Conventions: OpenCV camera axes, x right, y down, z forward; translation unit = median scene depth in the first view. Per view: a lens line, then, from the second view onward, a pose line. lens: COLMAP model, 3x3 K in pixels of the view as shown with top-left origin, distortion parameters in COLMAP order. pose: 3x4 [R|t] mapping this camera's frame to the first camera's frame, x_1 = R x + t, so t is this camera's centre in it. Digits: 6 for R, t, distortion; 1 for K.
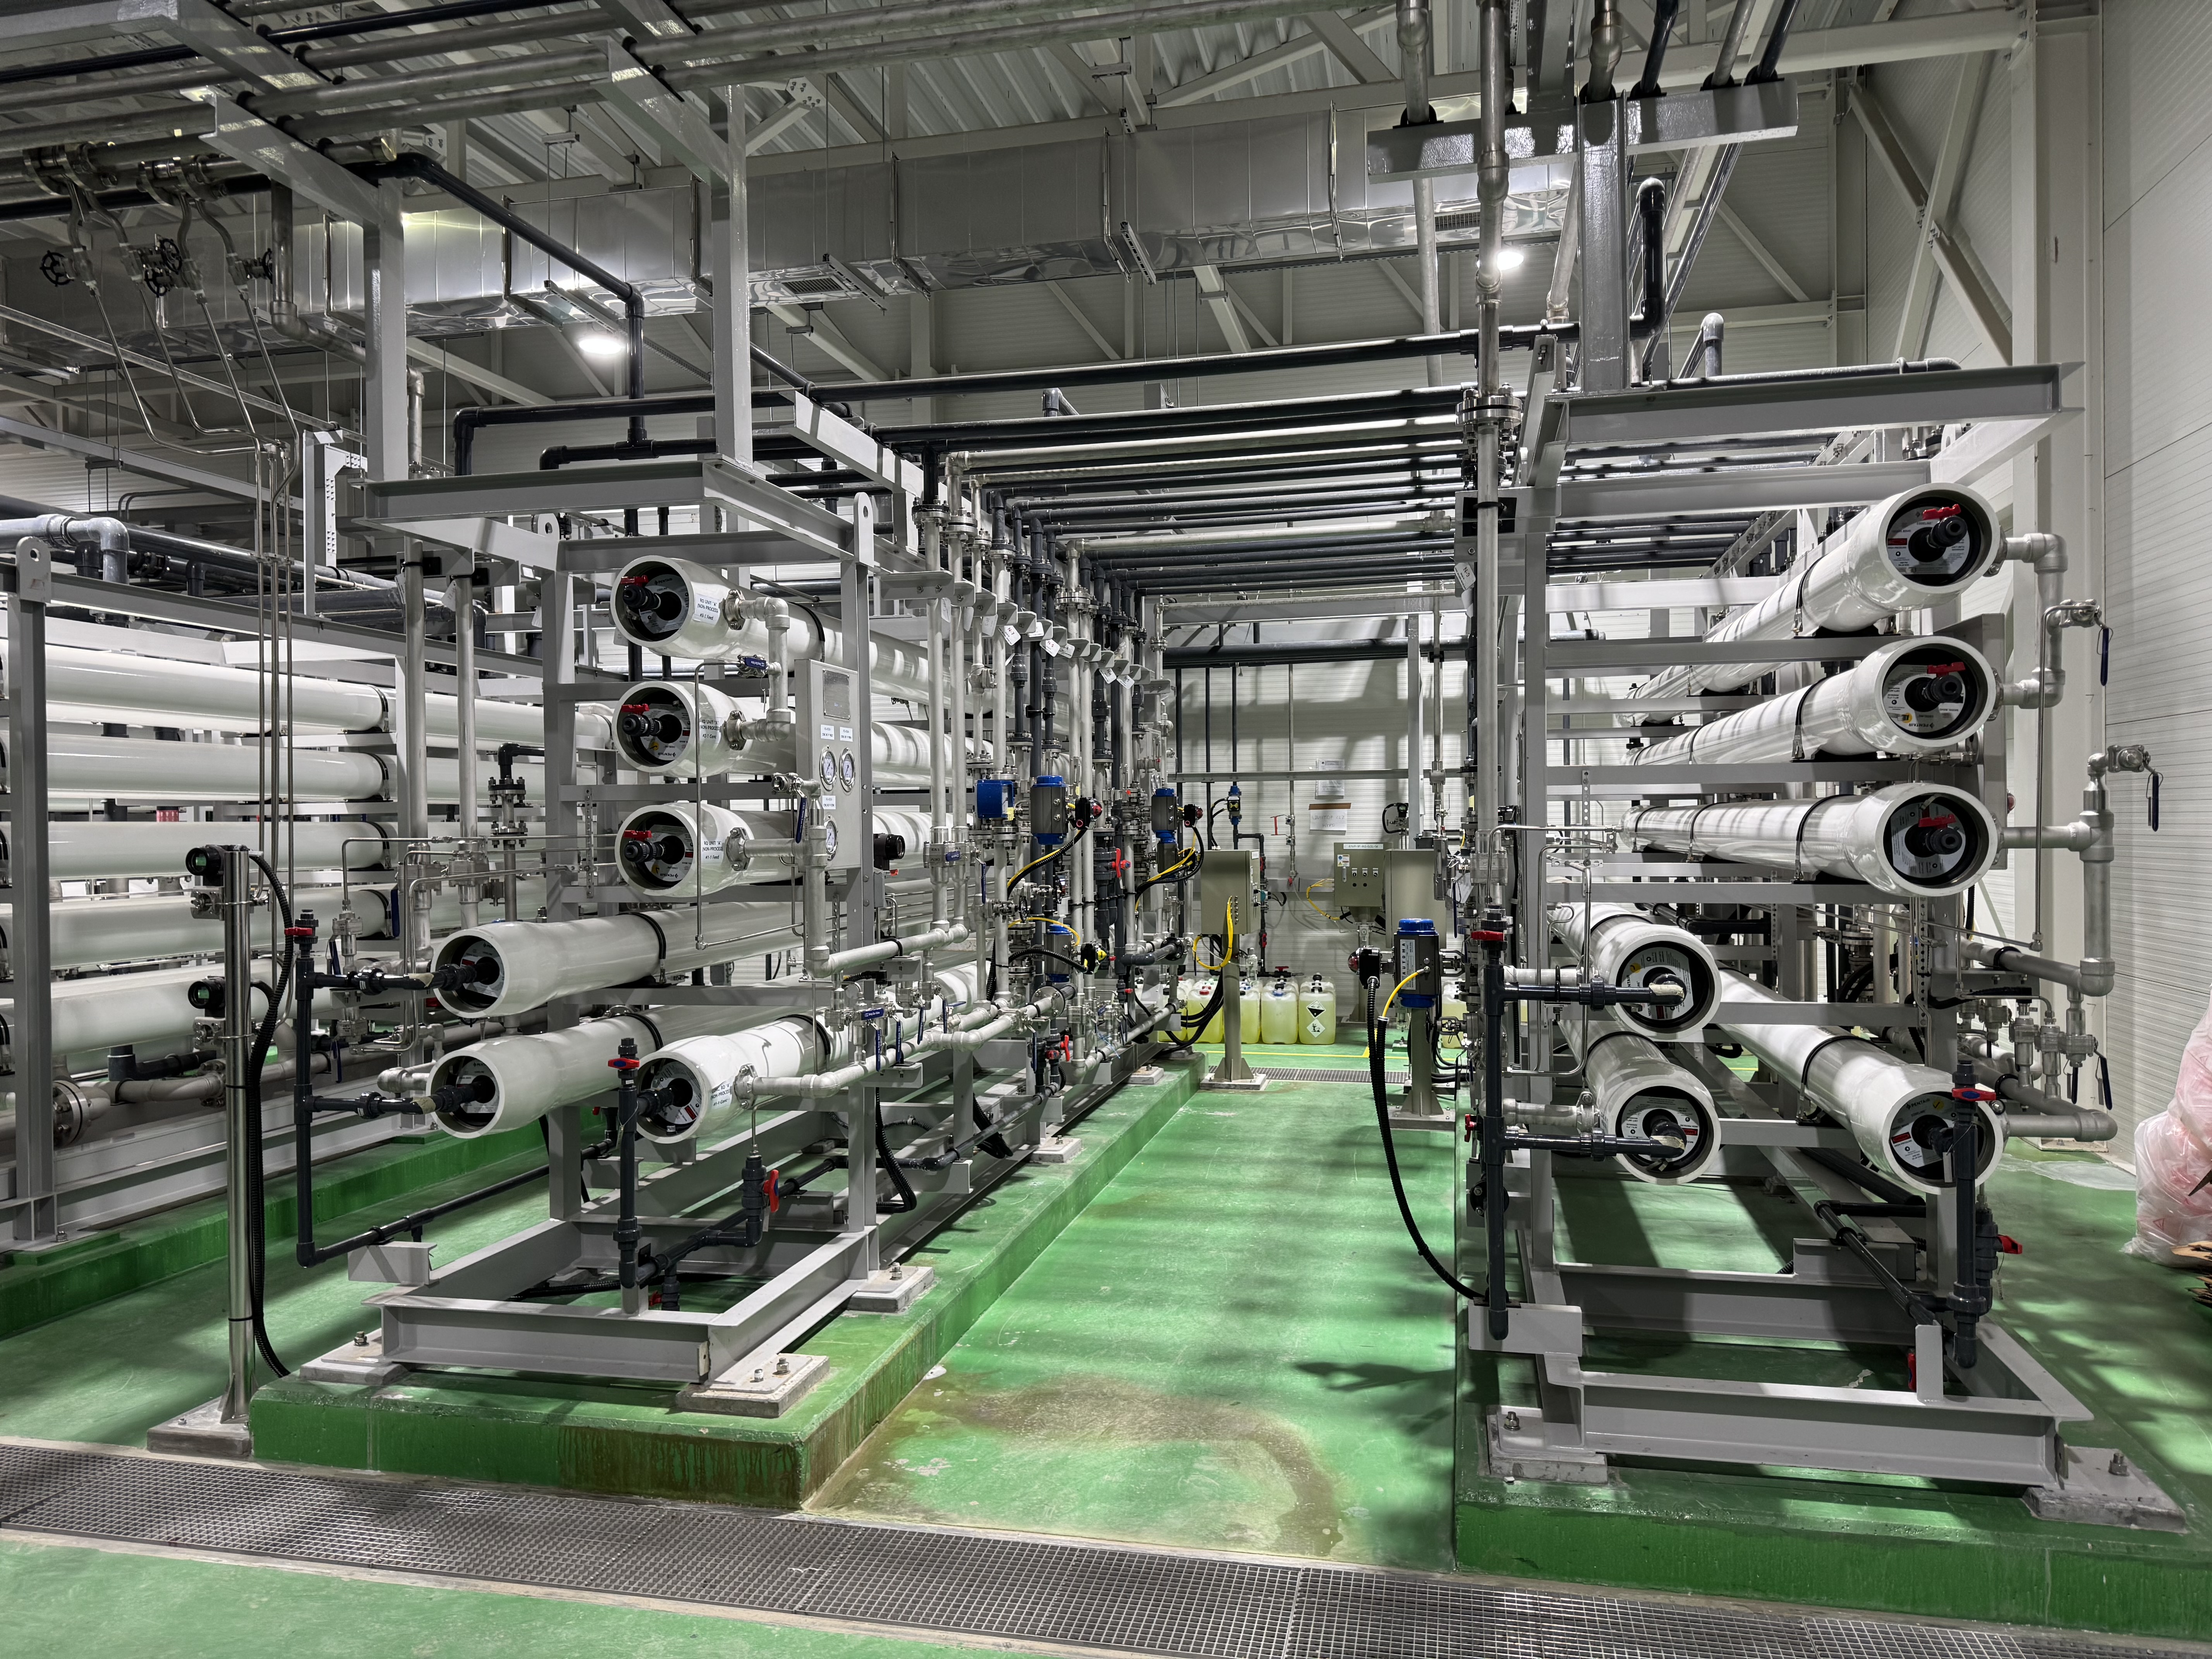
lens RADIAL K [[1561.1, 0, 1104.3], [0, 1561.1, 828.8], [0, 0, 1]] dist [0.002260, -0.003835]
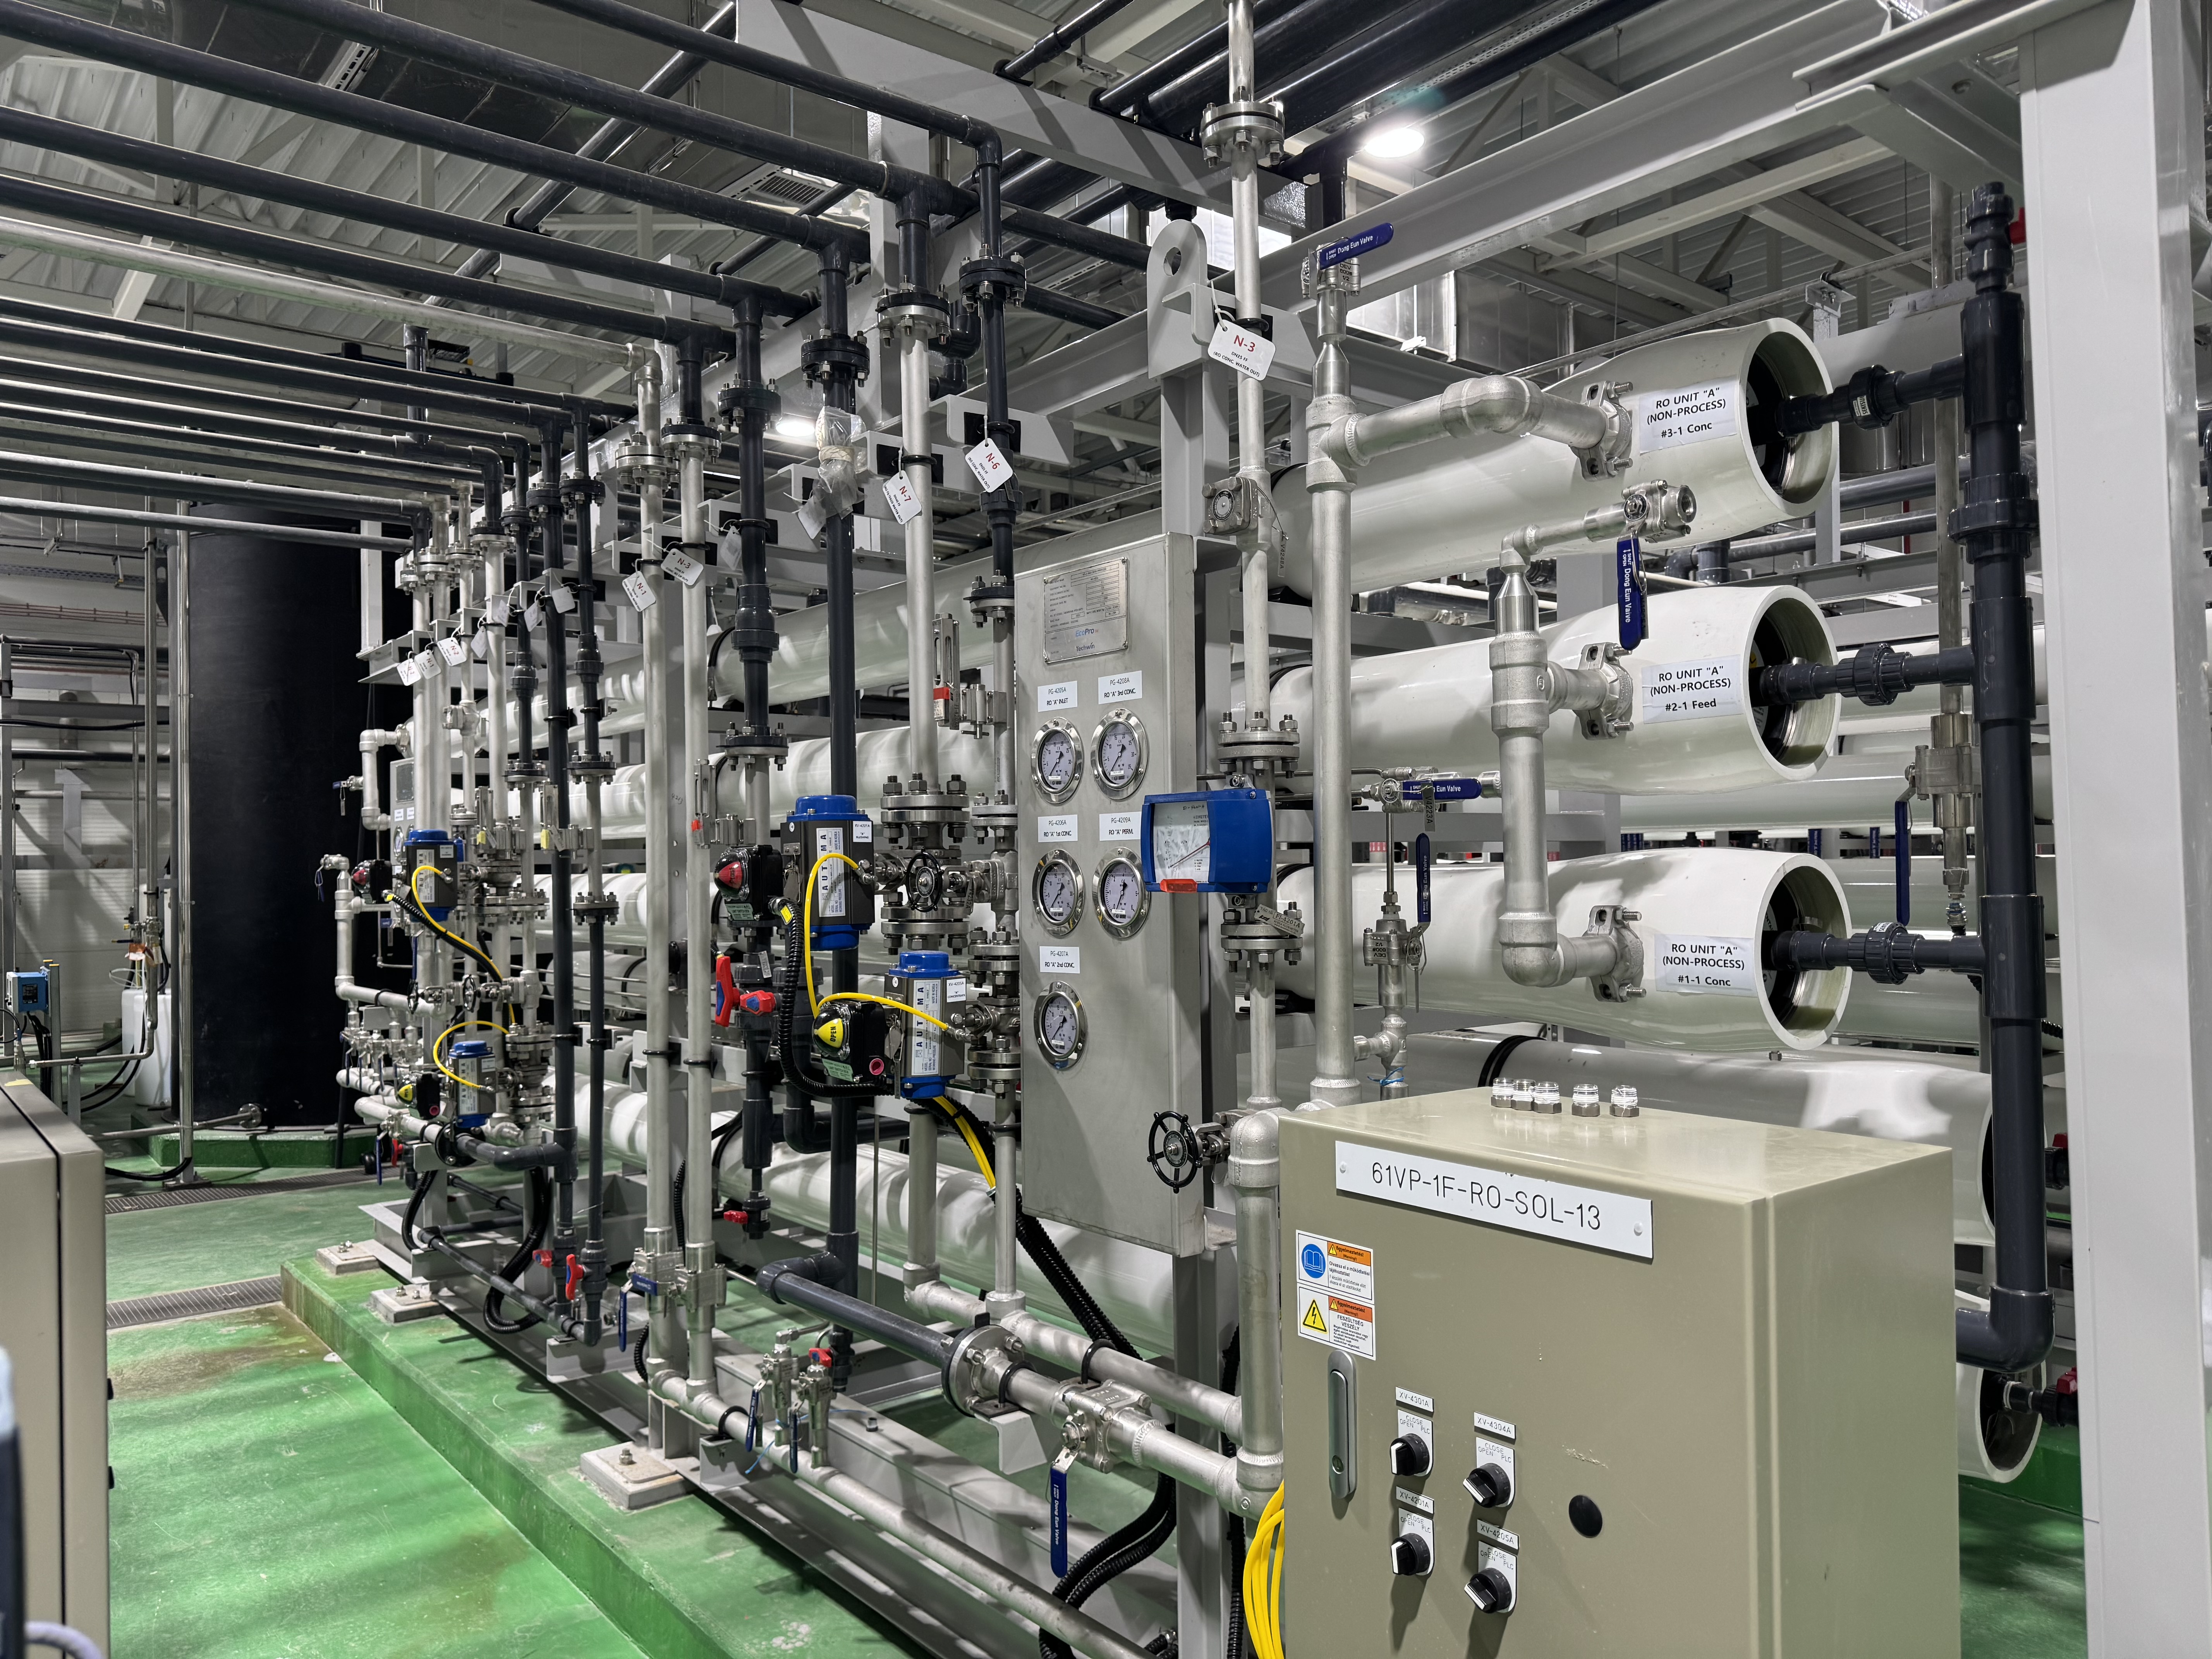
lens RADIAL K [[1561.1, 0, 1108.4], [0, 1561.1, 830.6], [0, 0, 1]] dist [0.002260, -0.003835]
pose [[-0.619652, 0.009835, -0.784815, 0.394908], [0.021655, 0.999755, -0.004569, -0.028738], [0.784578, -0.019827, -0.619714, 1.923585]]
